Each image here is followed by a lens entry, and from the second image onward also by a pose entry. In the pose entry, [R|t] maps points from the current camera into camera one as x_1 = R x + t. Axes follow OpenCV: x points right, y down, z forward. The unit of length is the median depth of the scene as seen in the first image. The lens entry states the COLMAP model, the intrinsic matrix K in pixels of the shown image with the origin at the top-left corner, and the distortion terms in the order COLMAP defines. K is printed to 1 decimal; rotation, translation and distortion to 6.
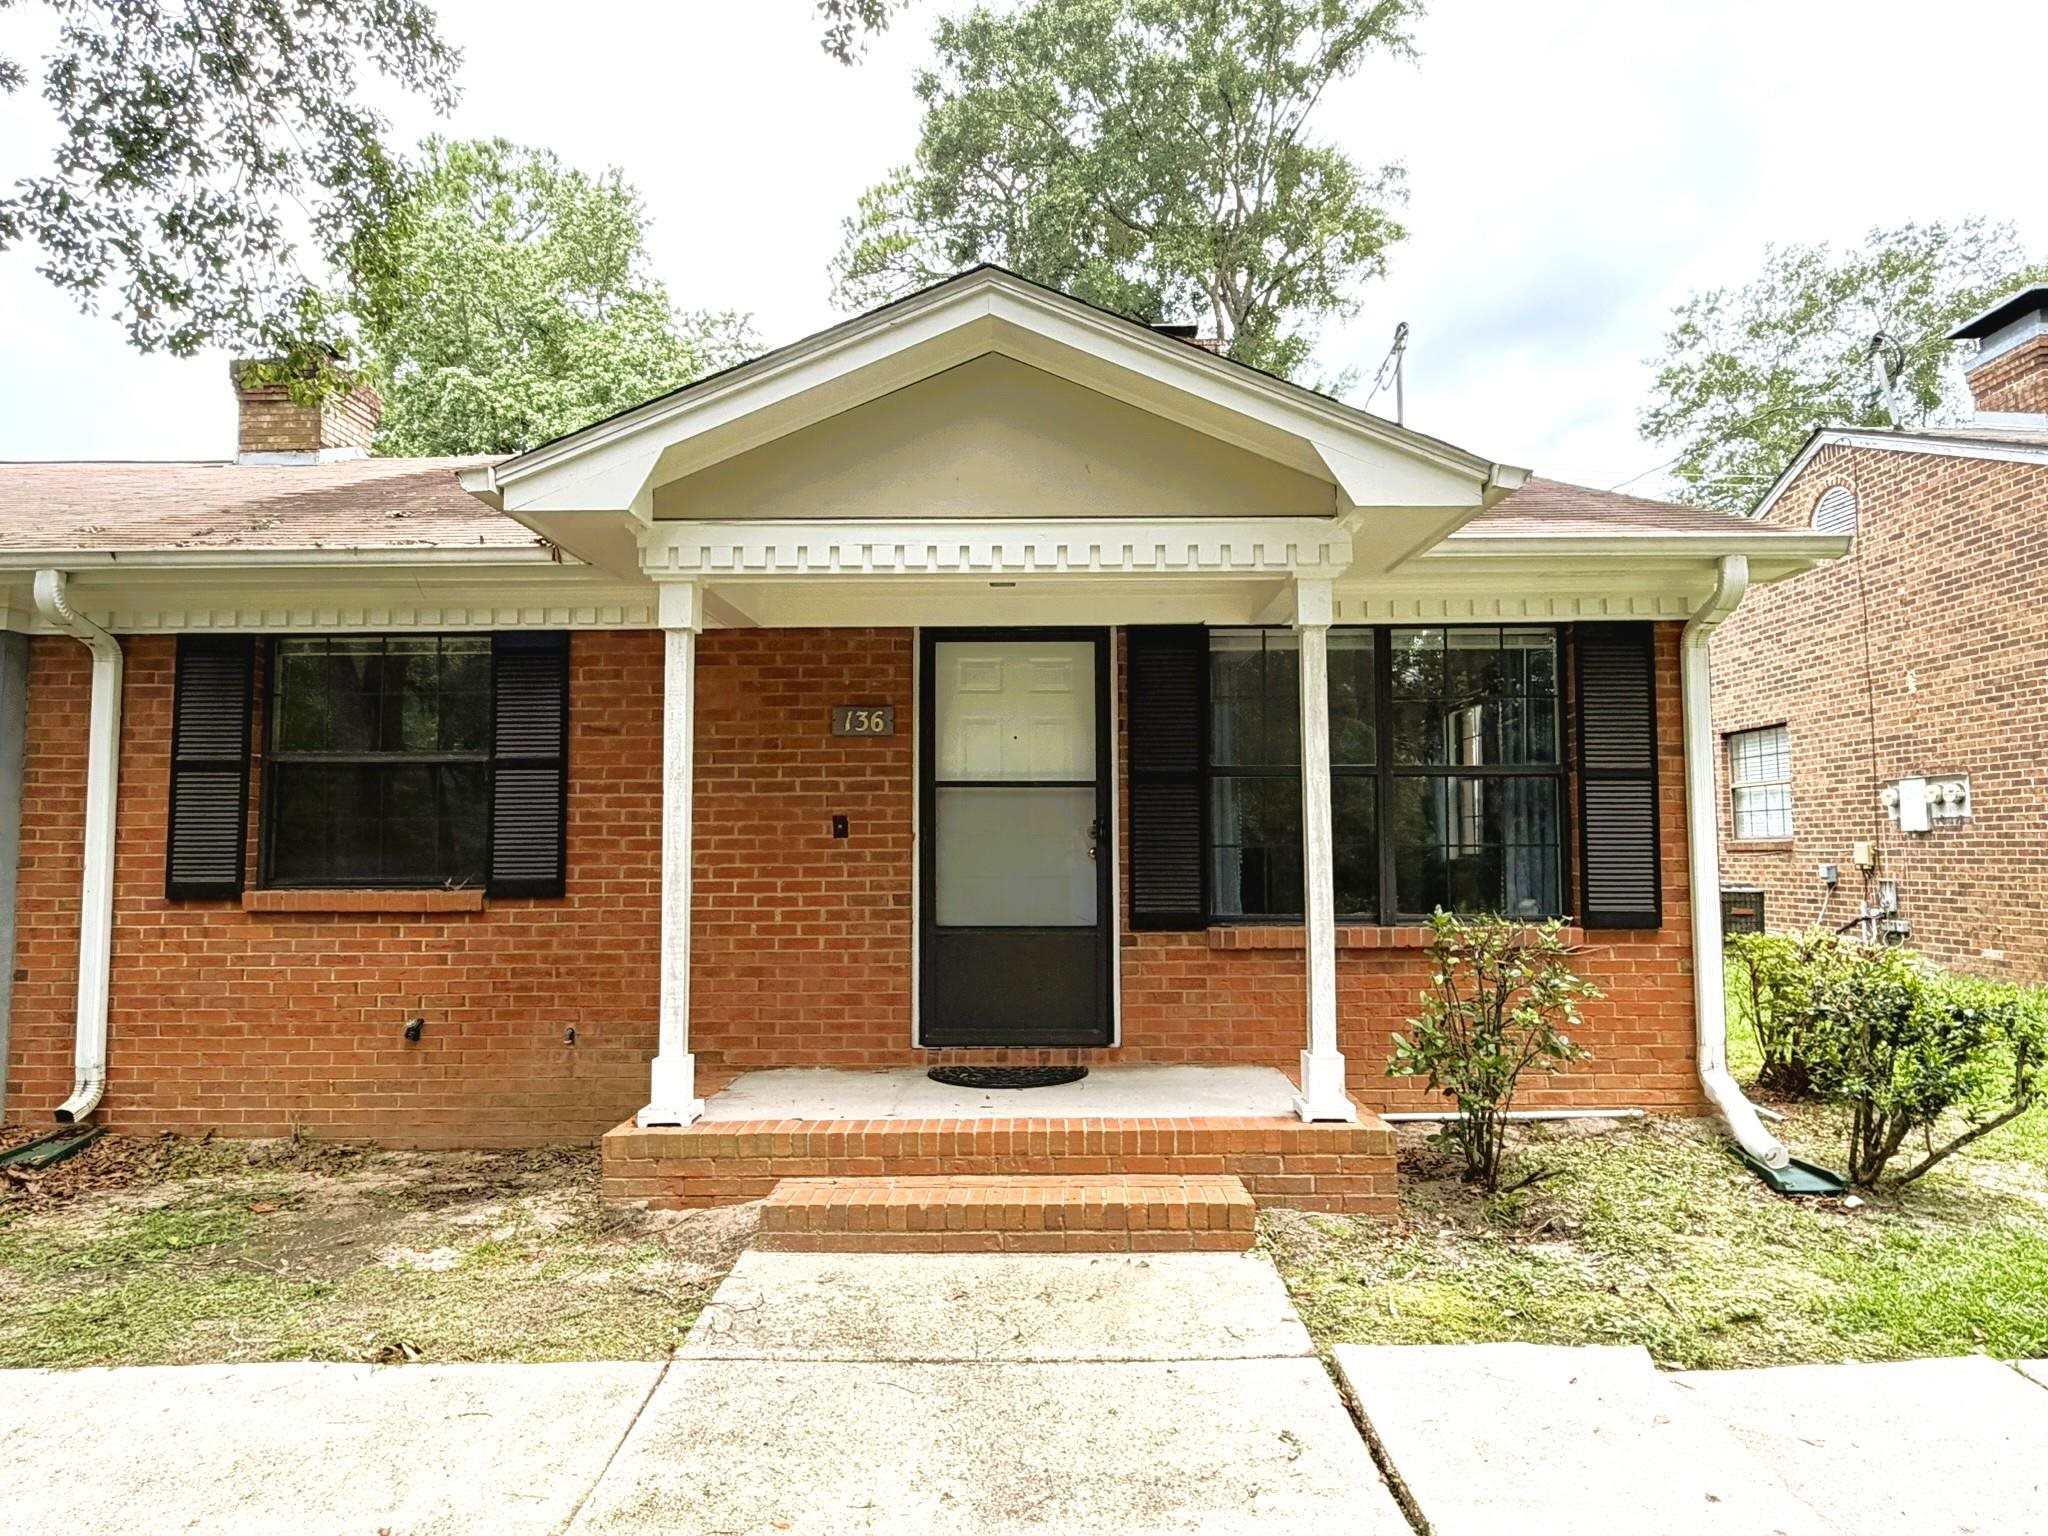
lens RADIAL K [[1215.7, 0, 1020.6], [0, 1215.7, 766.0], [0, 0, 1]] dist [-0.001159, 0.000843]
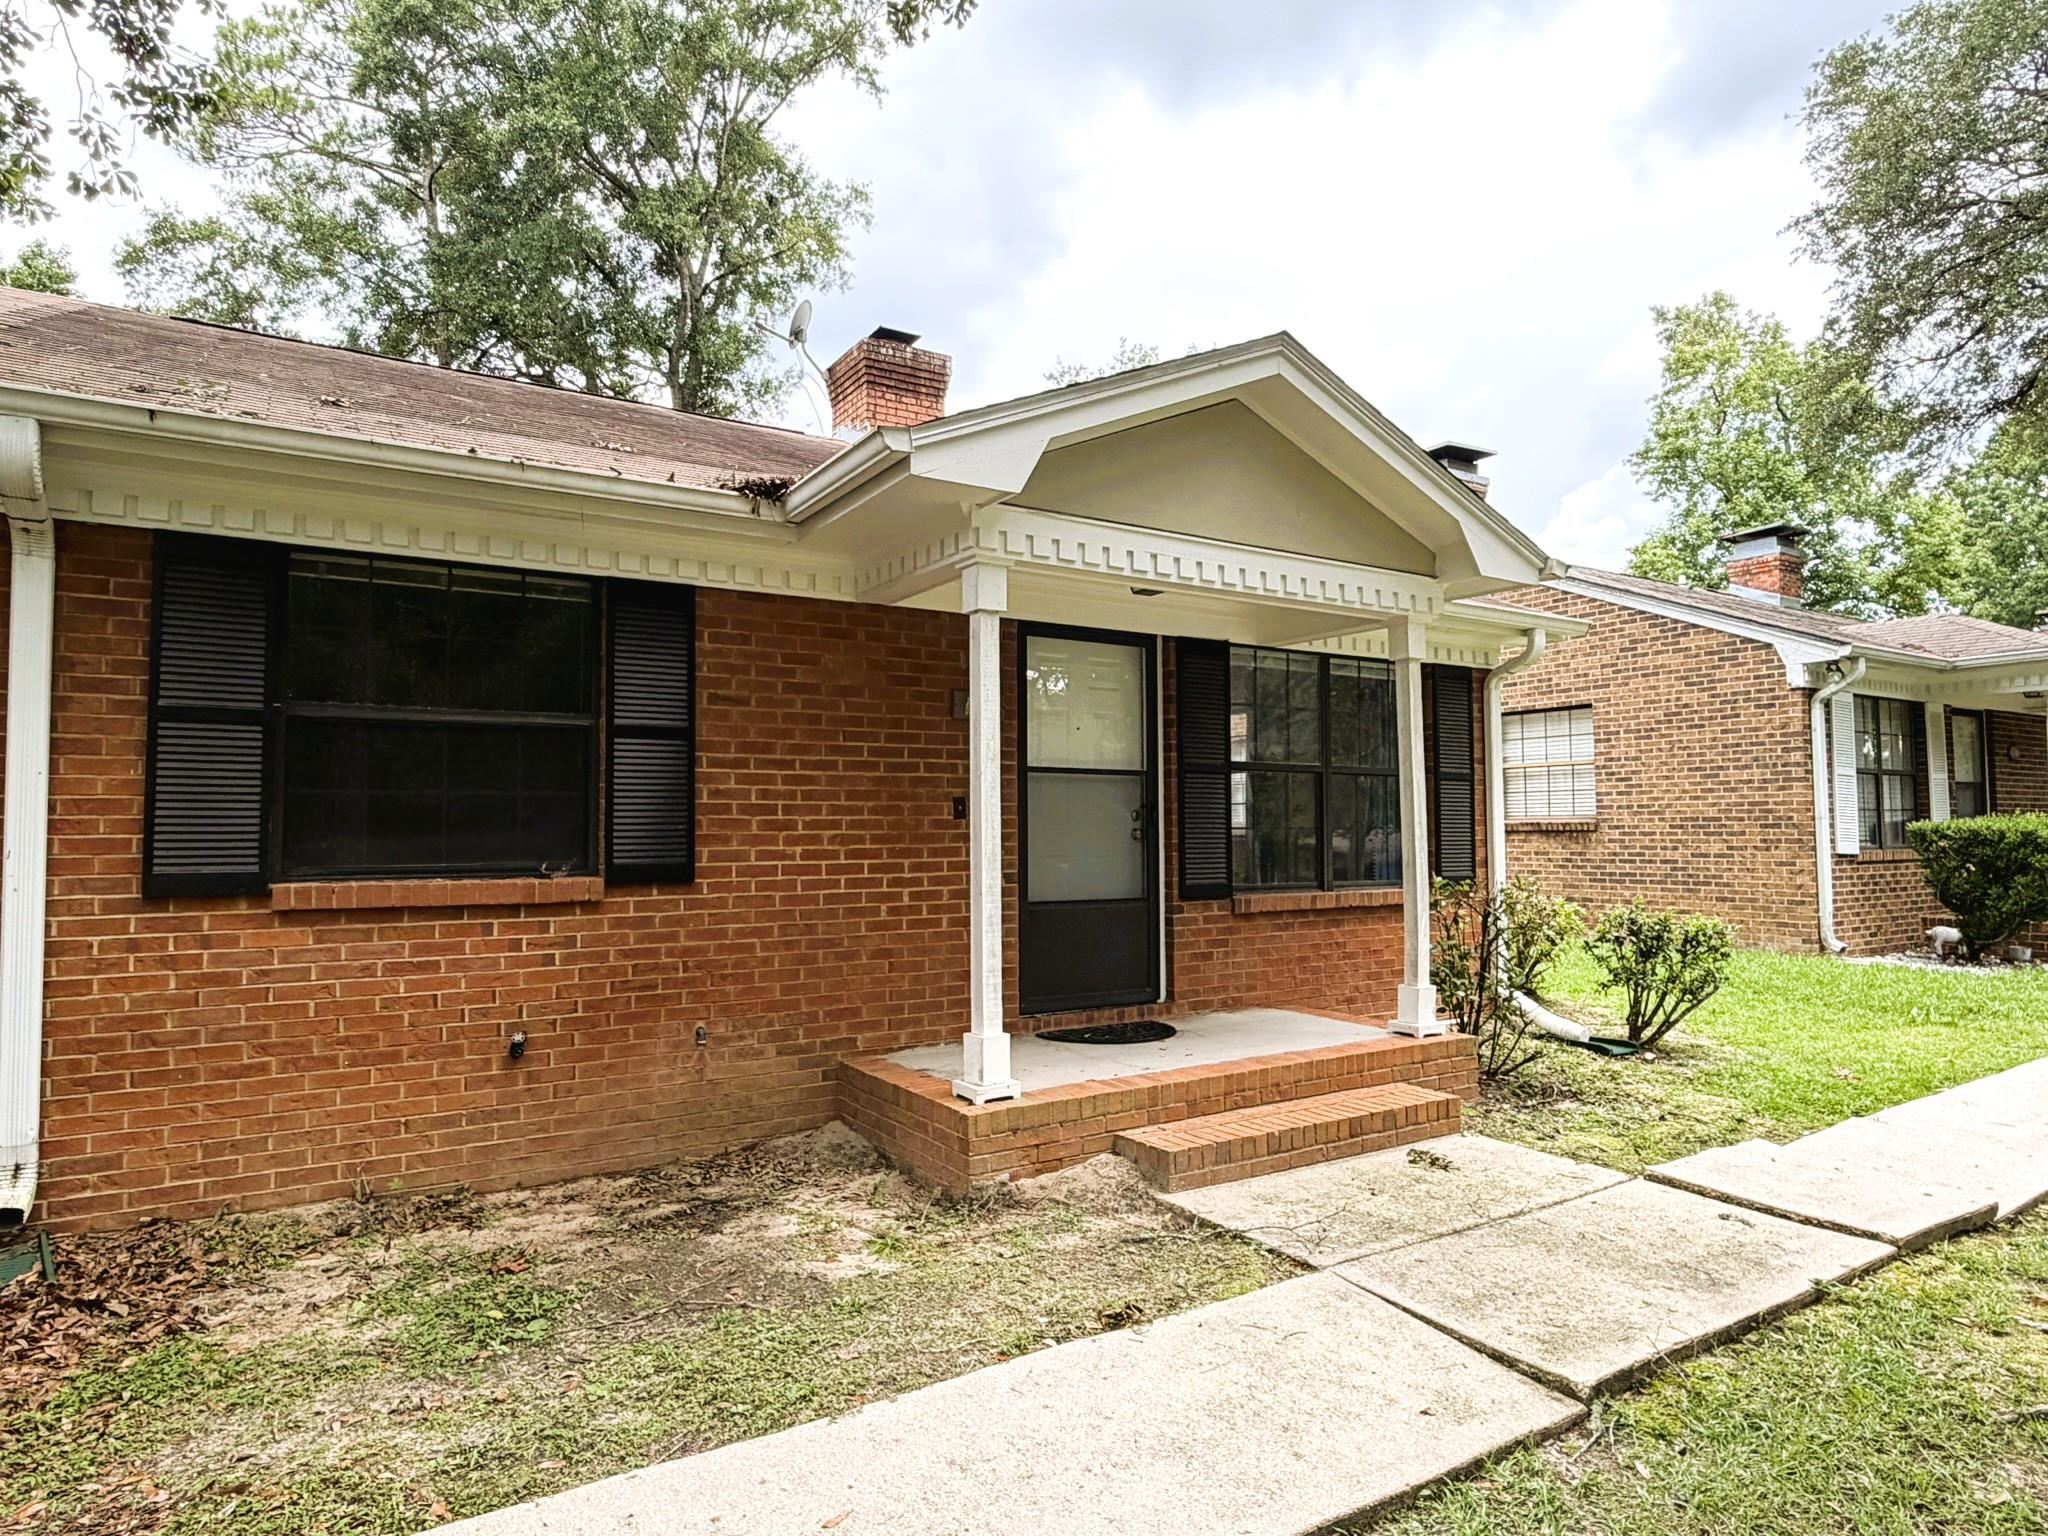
lens RADIAL K [[1215.7, 0, 1026.4], [0, 1215.7, 768.1], [0, 0, 1]] dist [-0.001159, 0.000843]
pose [[0.833041, 0.030067, 0.552393, -0.669097], [-0.038050, 0.999271, 0.002991, 0.010987], [-0.551901, -0.023510, 0.833578, 0.114726]]
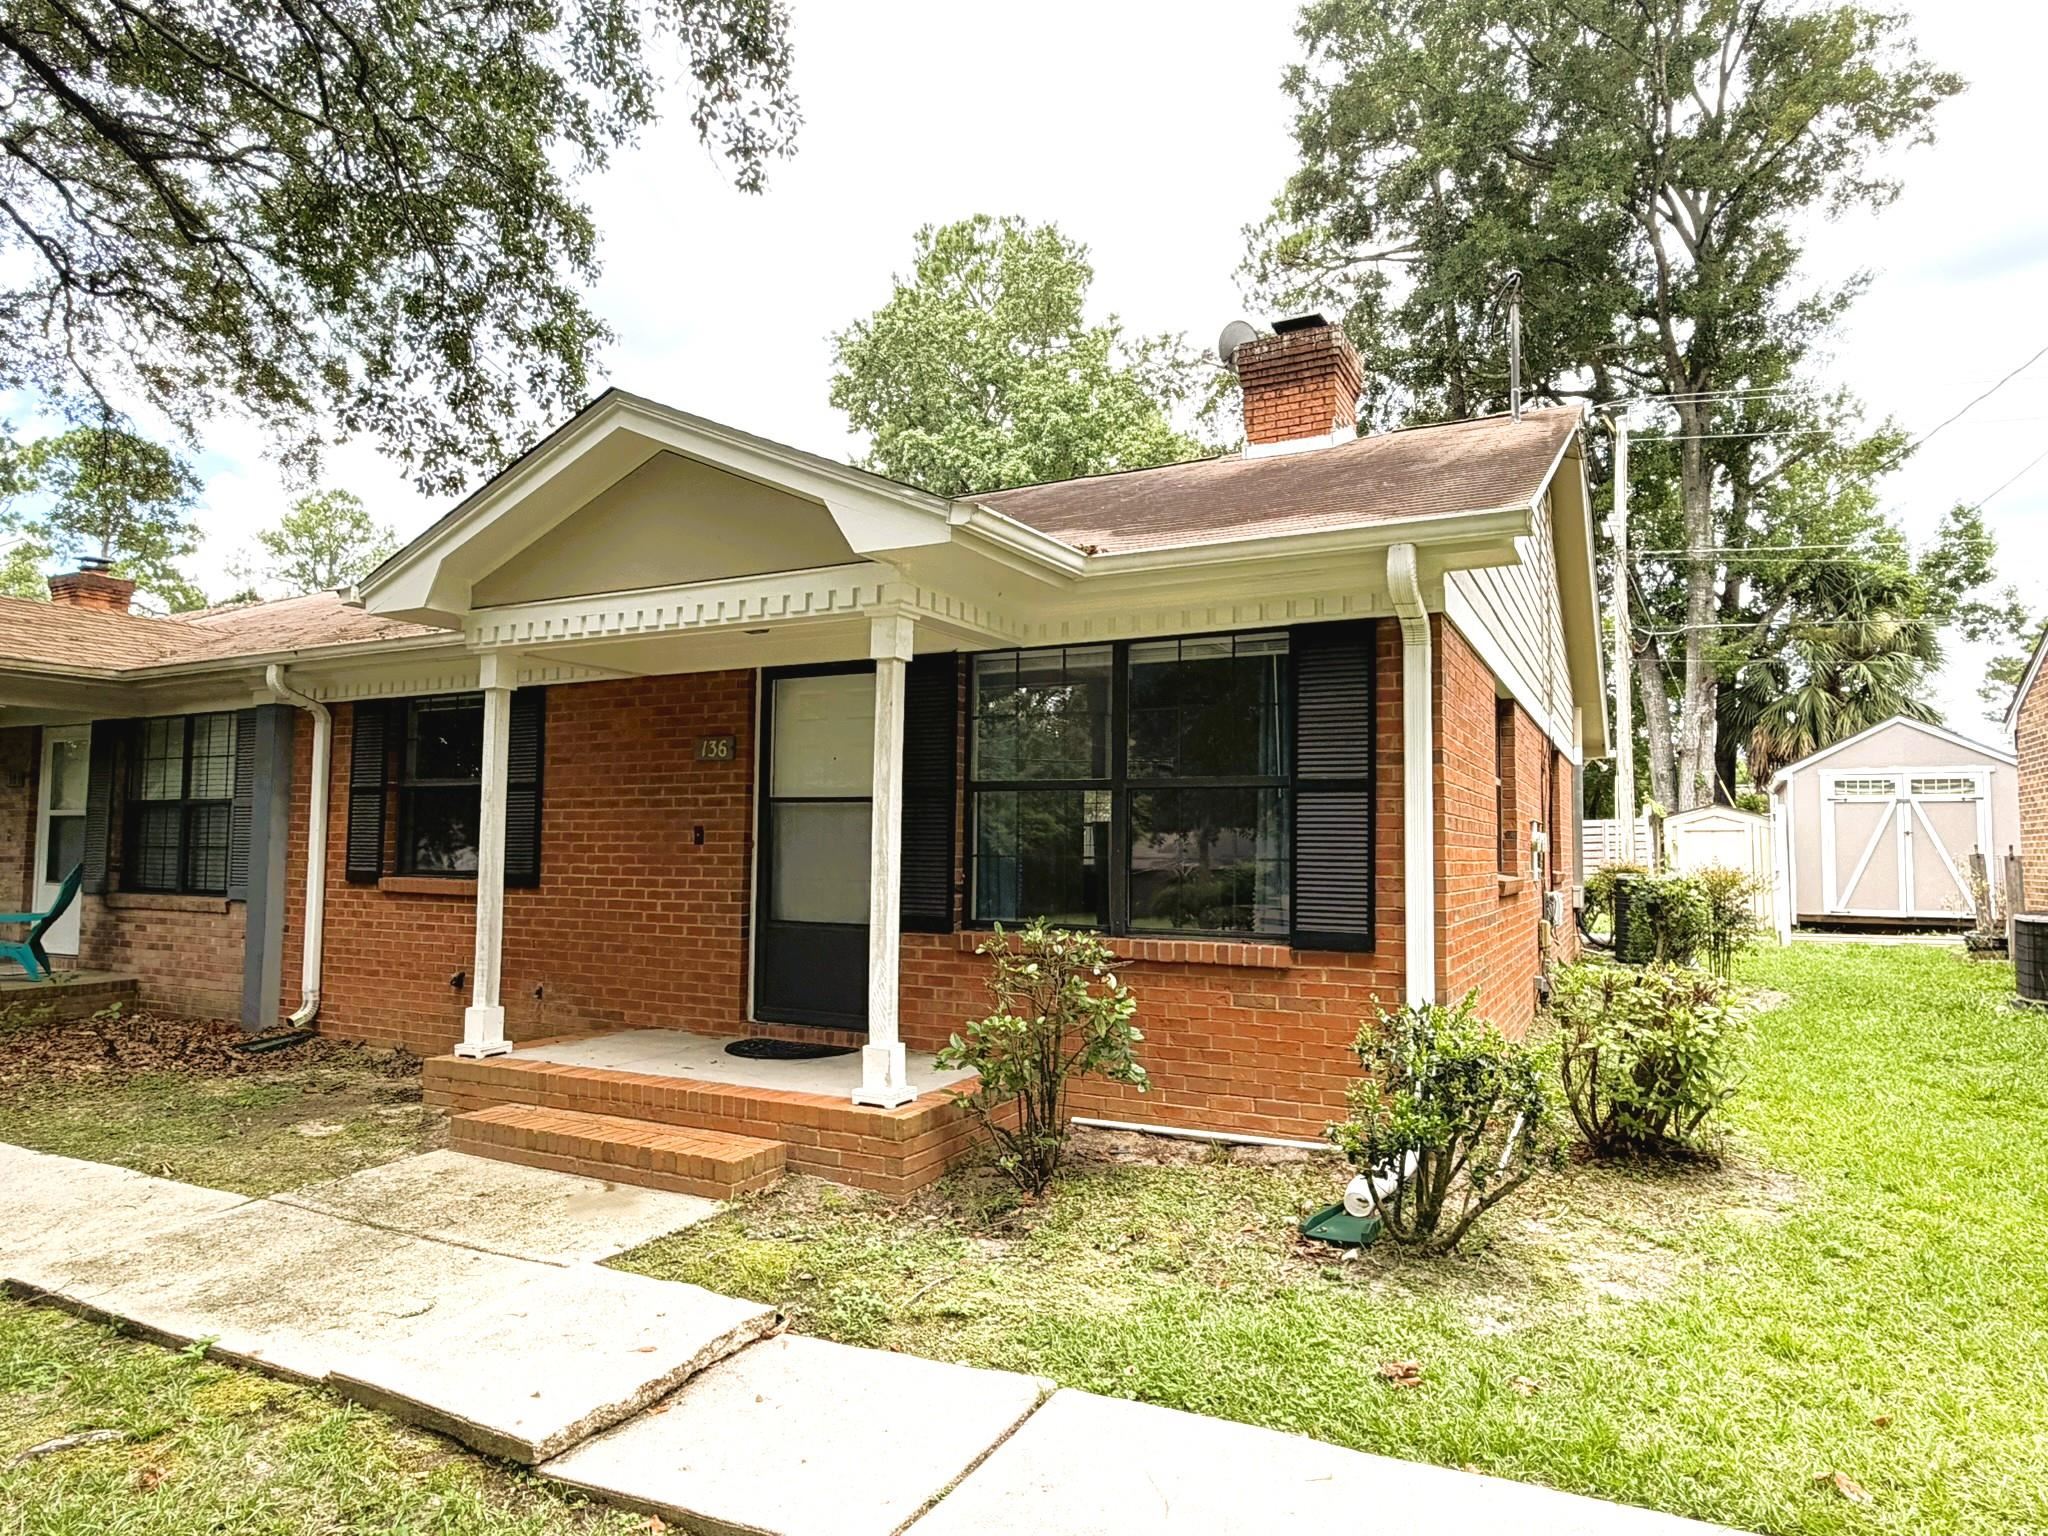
lens RADIAL K [[1215.7, 0, 1017.6], [0, 1215.7, 770.5], [0, 0, 1]] dist [-0.001159, 0.000843]
pose [[0.891639, -0.017069, -0.452425, 0.692165], [0.019218, 0.999815, 0.000154, -0.009627], [0.452339, -0.008832, 0.891803, 0.055556]]
